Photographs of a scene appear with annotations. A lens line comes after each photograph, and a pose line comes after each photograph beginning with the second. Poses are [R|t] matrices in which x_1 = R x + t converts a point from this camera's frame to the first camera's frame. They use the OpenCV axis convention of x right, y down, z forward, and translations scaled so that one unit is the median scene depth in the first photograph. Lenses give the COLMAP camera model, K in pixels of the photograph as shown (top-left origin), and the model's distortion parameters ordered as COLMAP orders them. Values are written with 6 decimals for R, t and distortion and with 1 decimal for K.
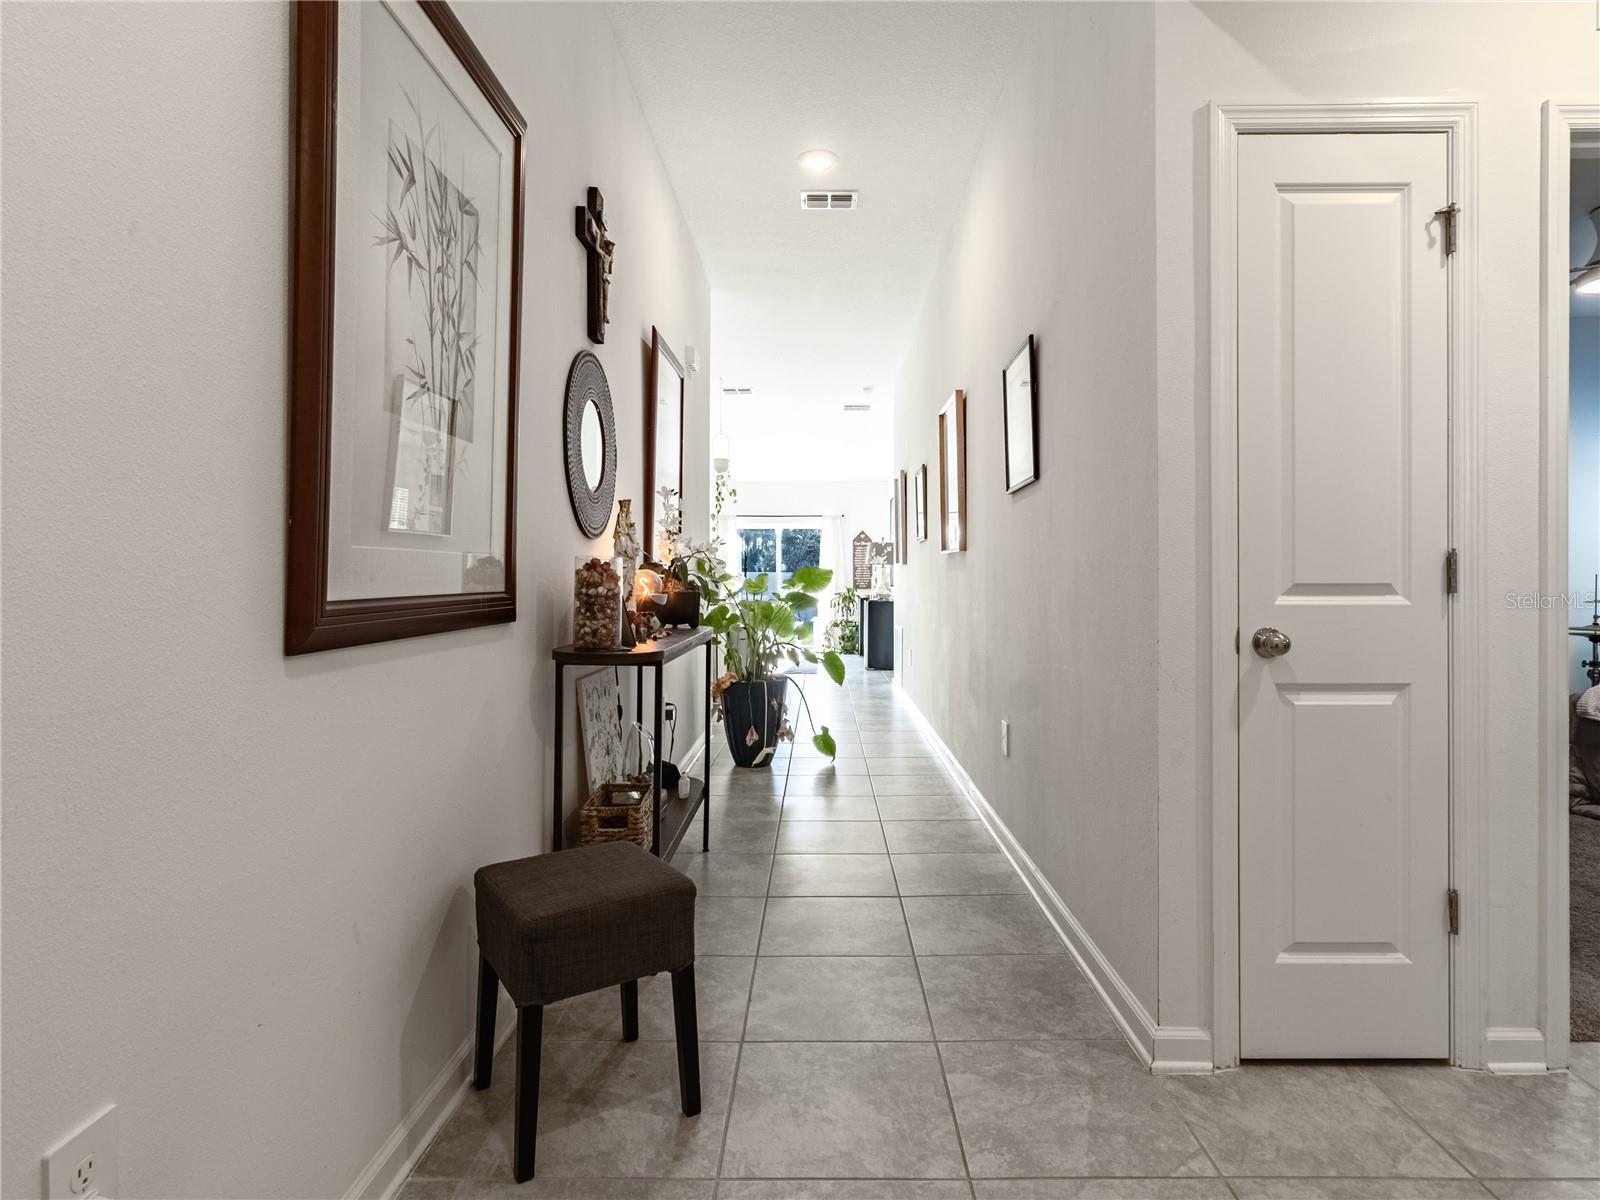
lens RADIAL K [[816.2, 0, 805.3], [0, 816.2, 588.0], [0, 0, 1]] dist [-0.000038, 0.000007]
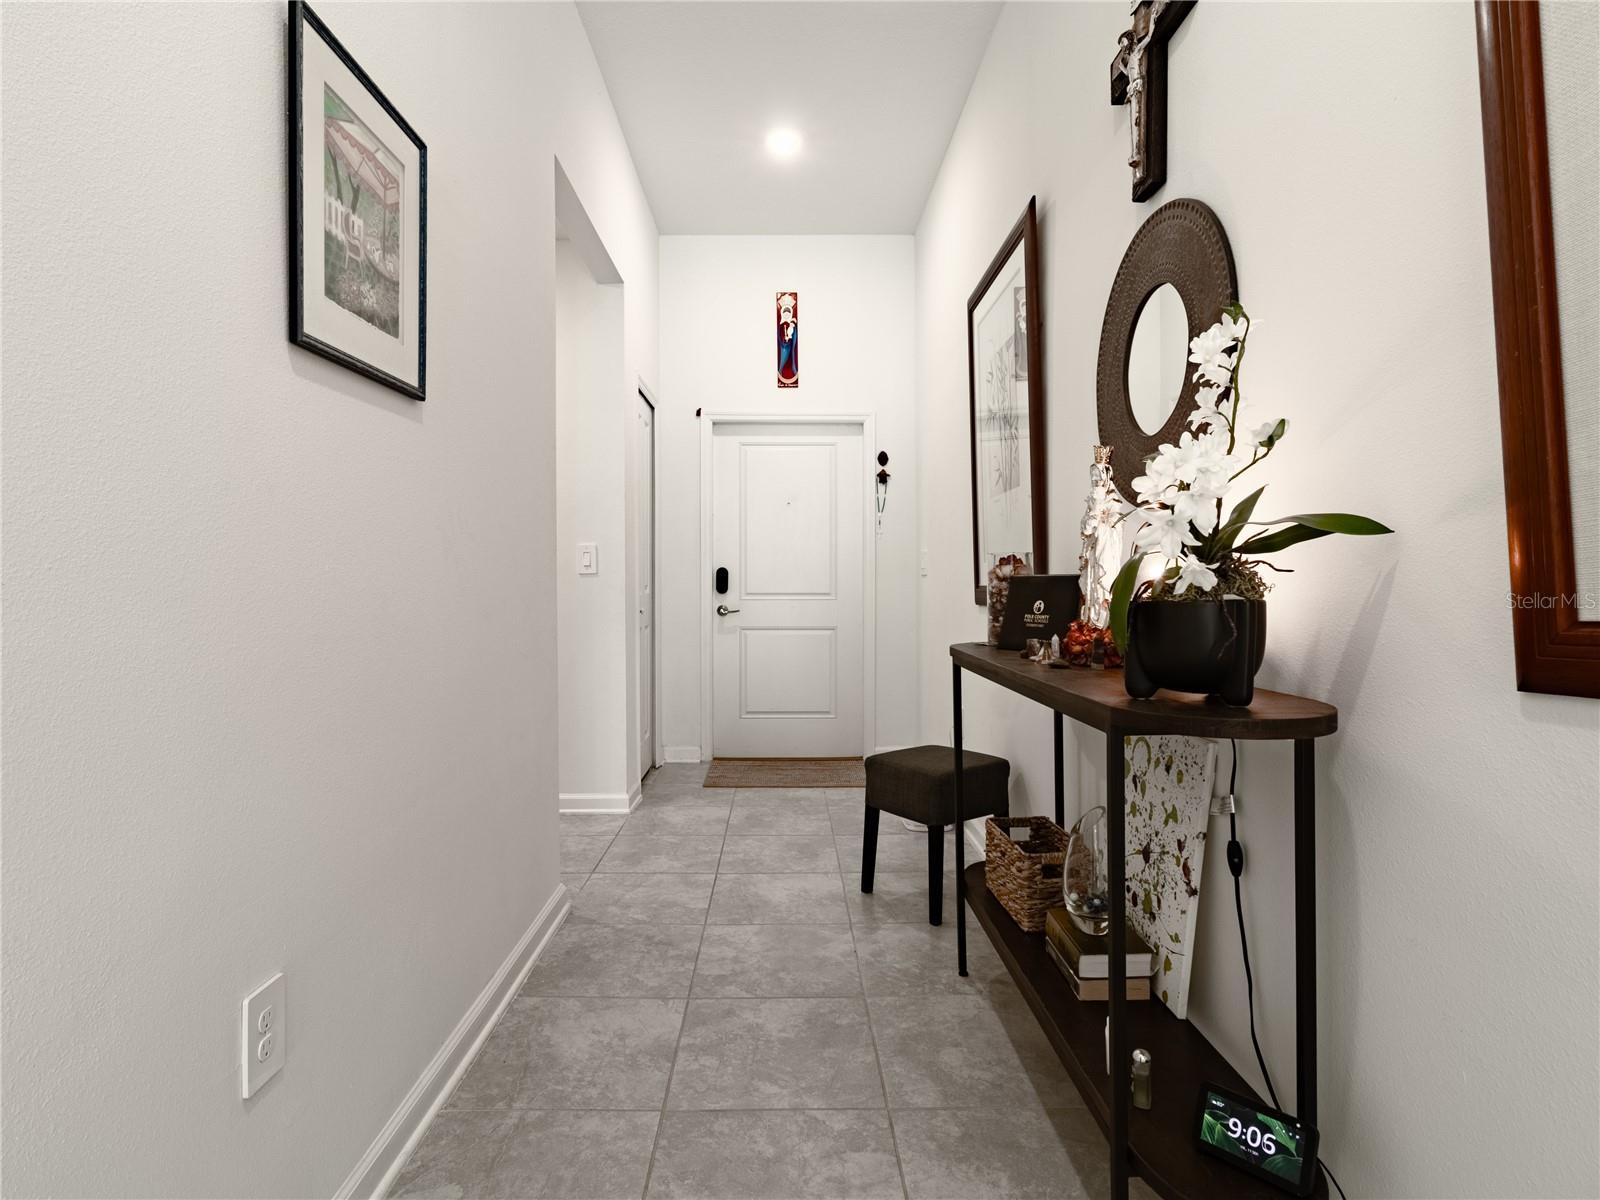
lens RADIAL K [[816.2, 0, 800.4], [0, 816.2, 594.3], [0, 0, 1]] dist [-0.000038, 0.000007]
pose [[-0.999064, -0.005577, -0.042897, 0.061904], [-0.006708, 0.999632, 0.026275, -0.019591], [0.042734, 0.026538, -0.998734, 2.225706]]
